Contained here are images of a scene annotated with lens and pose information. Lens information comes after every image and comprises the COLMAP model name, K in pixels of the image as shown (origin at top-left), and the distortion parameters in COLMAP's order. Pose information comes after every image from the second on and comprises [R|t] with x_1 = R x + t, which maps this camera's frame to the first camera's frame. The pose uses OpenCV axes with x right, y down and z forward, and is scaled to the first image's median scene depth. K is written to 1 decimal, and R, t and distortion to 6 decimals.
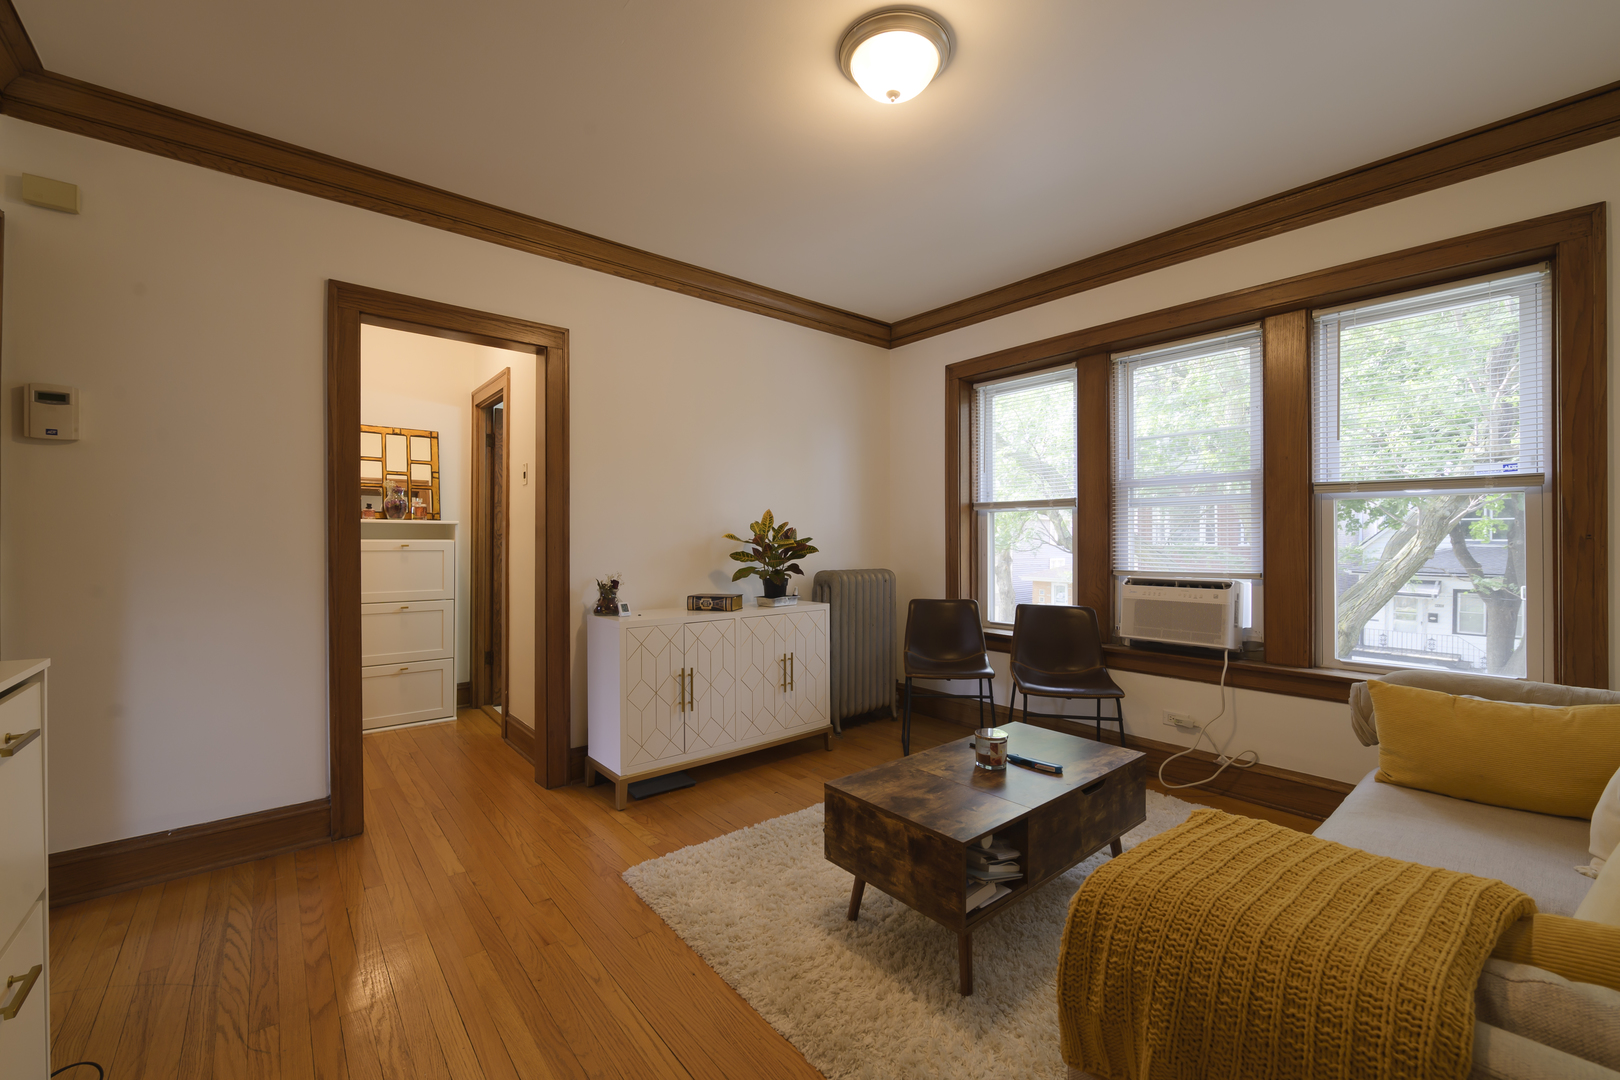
lens RADIAL K [[647.2, 0, 813.7], [0, 647.2, 539.3], [0, 0, 1]] dist [0.001990, -0.000043]
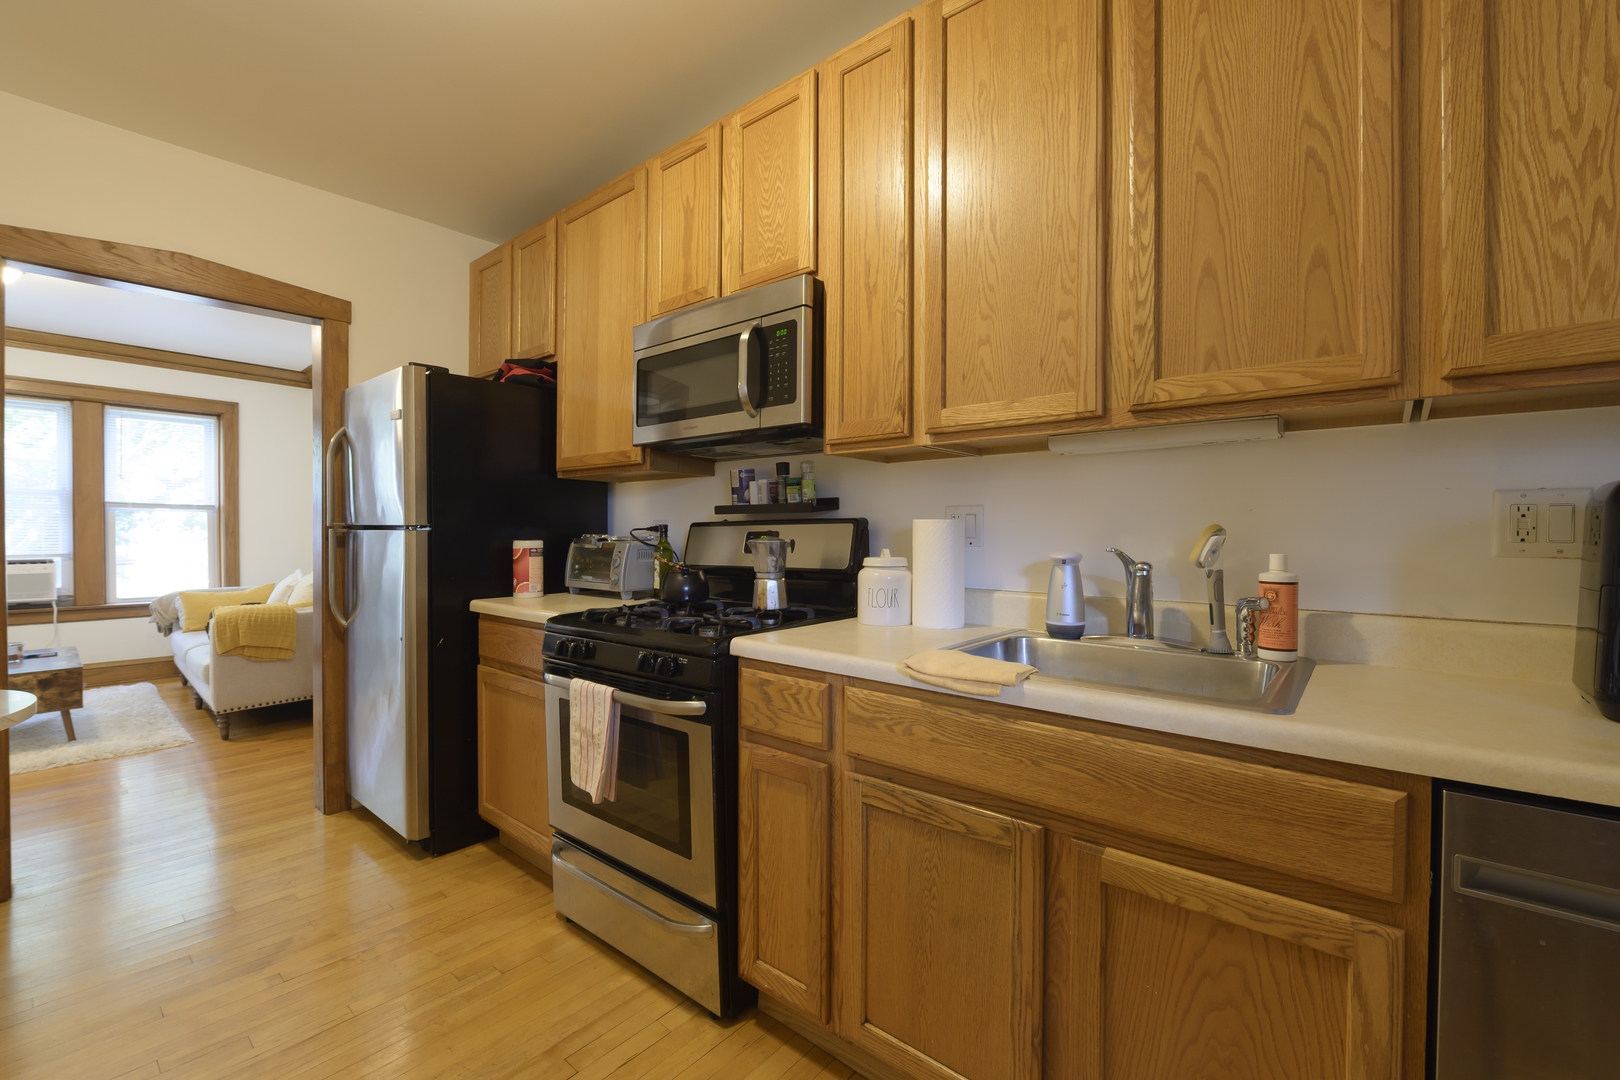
lens RADIAL K [[680.4, 0, 810.0], [0, 680.4, 540.0], [0, 0, 1]] dist [-0.018306, -0.000216]
pose [[-0.155679, -0.010025, 0.987757, -1.301201], [-0.004968, 0.999944, 0.009365, -0.006540], [-0.987795, -0.003449, -0.155720, -0.610608]]
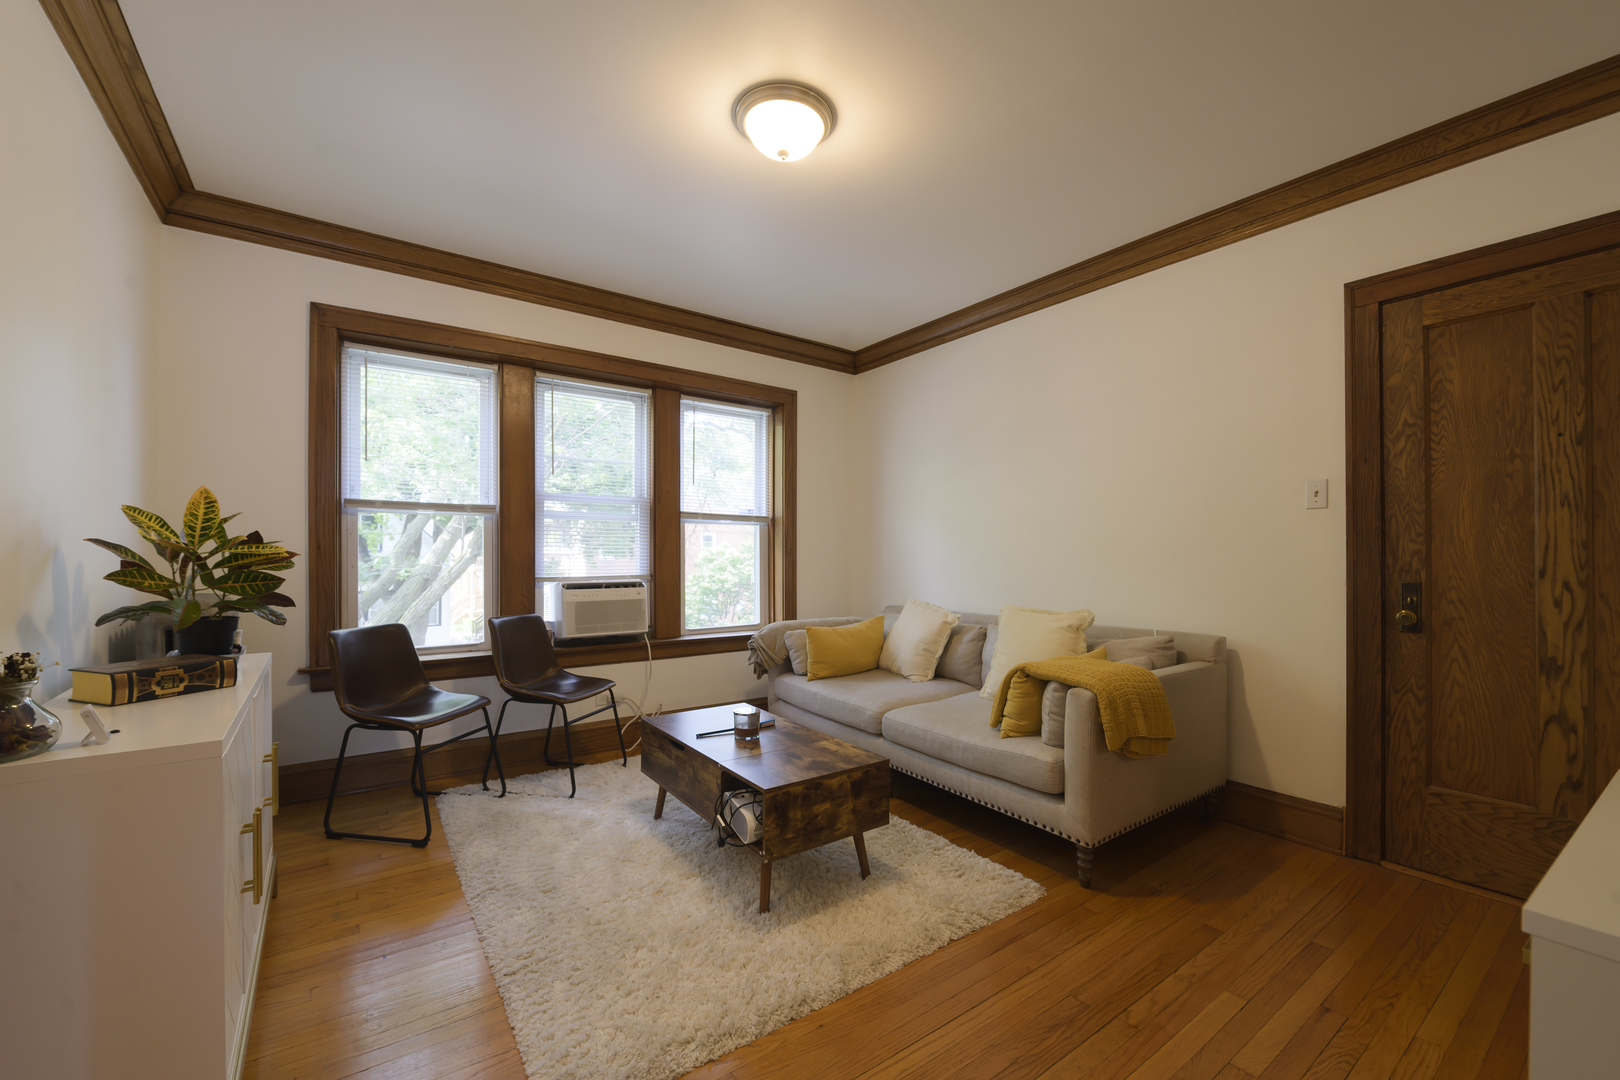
lens RADIAL K [[642.3, 0, 811.2], [0, 642.3, 555.5], [0, 0, 1]] dist [-0.000470, -0.000013]
pose [[0.092442, -0.004463, 0.995708, -0.632182], [-0.003323, 0.999983, 0.004791, 0.006090], [-0.995713, -0.003752, 0.092426, 0.548950]]
